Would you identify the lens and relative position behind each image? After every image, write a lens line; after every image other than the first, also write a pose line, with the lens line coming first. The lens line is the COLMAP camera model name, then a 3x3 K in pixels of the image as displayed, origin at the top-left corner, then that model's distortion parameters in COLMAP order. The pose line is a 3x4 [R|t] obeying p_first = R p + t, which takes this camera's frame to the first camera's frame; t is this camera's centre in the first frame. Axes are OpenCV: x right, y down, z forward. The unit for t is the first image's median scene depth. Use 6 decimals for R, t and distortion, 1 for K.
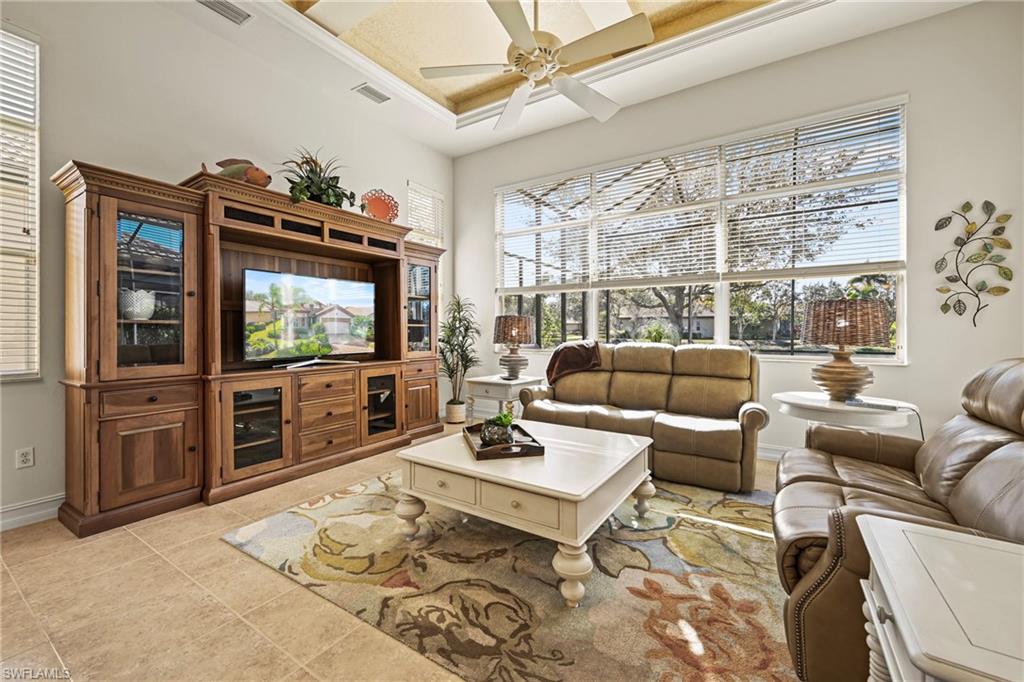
lens RADIAL K [[416.5, 0, 515.5], [0, 416.5, 328.5], [0, 0, 1]] dist [0.004210, -0.000547]
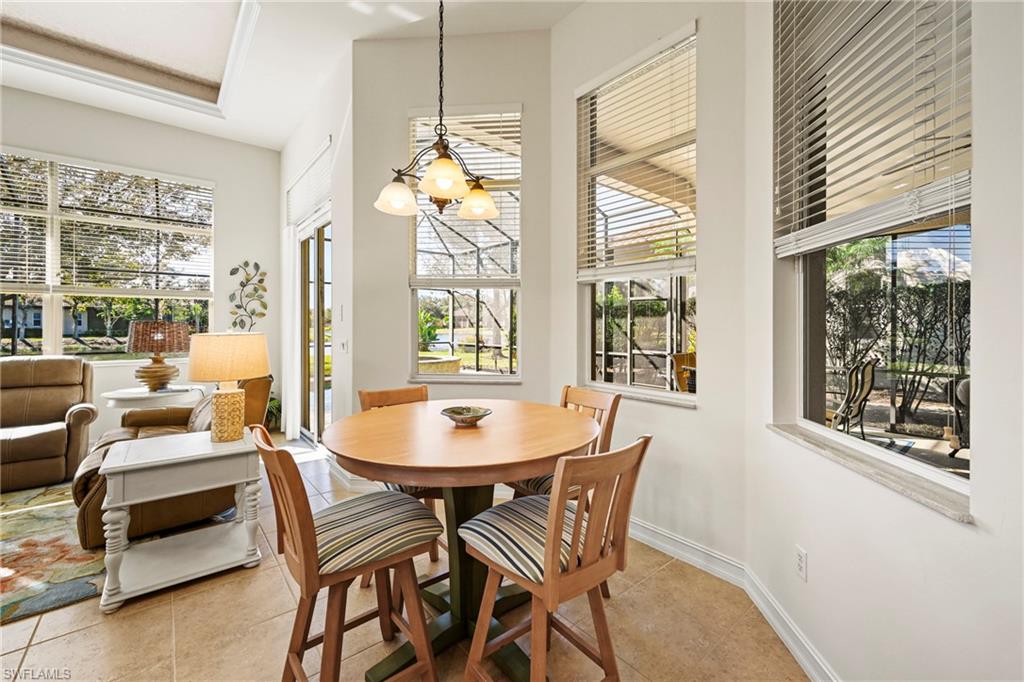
lens RADIAL K [[416.5, 0, 508.7], [0, 416.5, 323.8], [0, 0, 1]] dist [0.004210, -0.000547]
pose [[0.307084, 0.003056, 0.951677, -0.207504], [-0.004163, 0.999990, -0.001868, -0.057161], [-0.951673, -0.003388, 0.307094, -0.565443]]
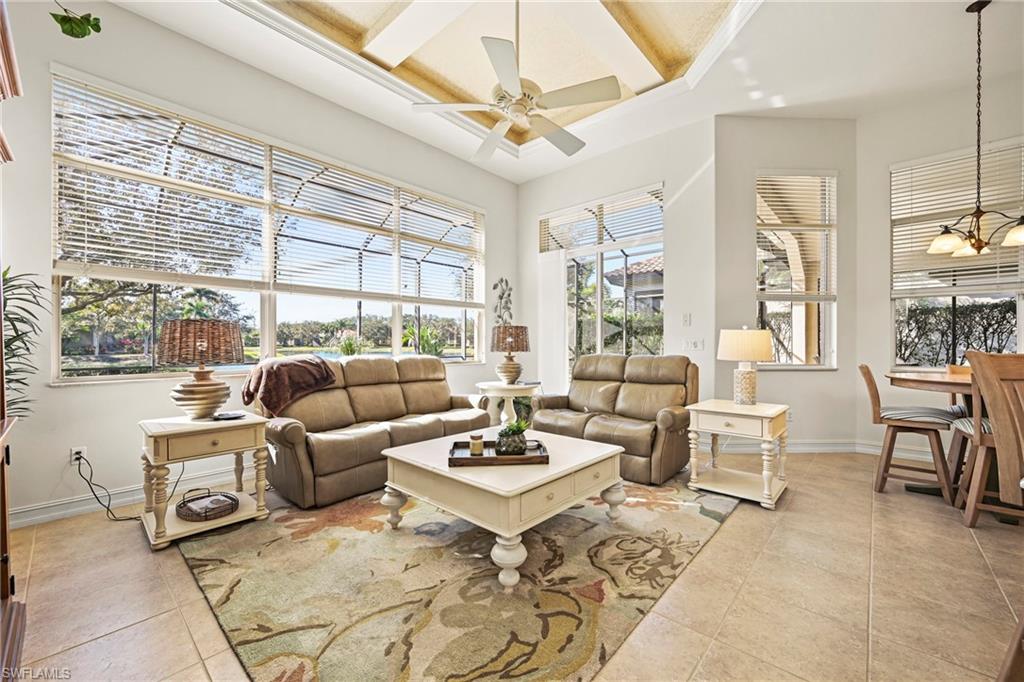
lens RADIAL K [[416.5, 0, 513.0], [0, 416.5, 343.3], [0, 0, 1]] dist [0.004210, -0.000547]
pose [[0.142536, 0.002764, 0.989786, -0.910935], [-0.006312, 0.999978, -0.001884, 0.007217], [-0.989770, -0.005979, 0.142550, 0.734417]]
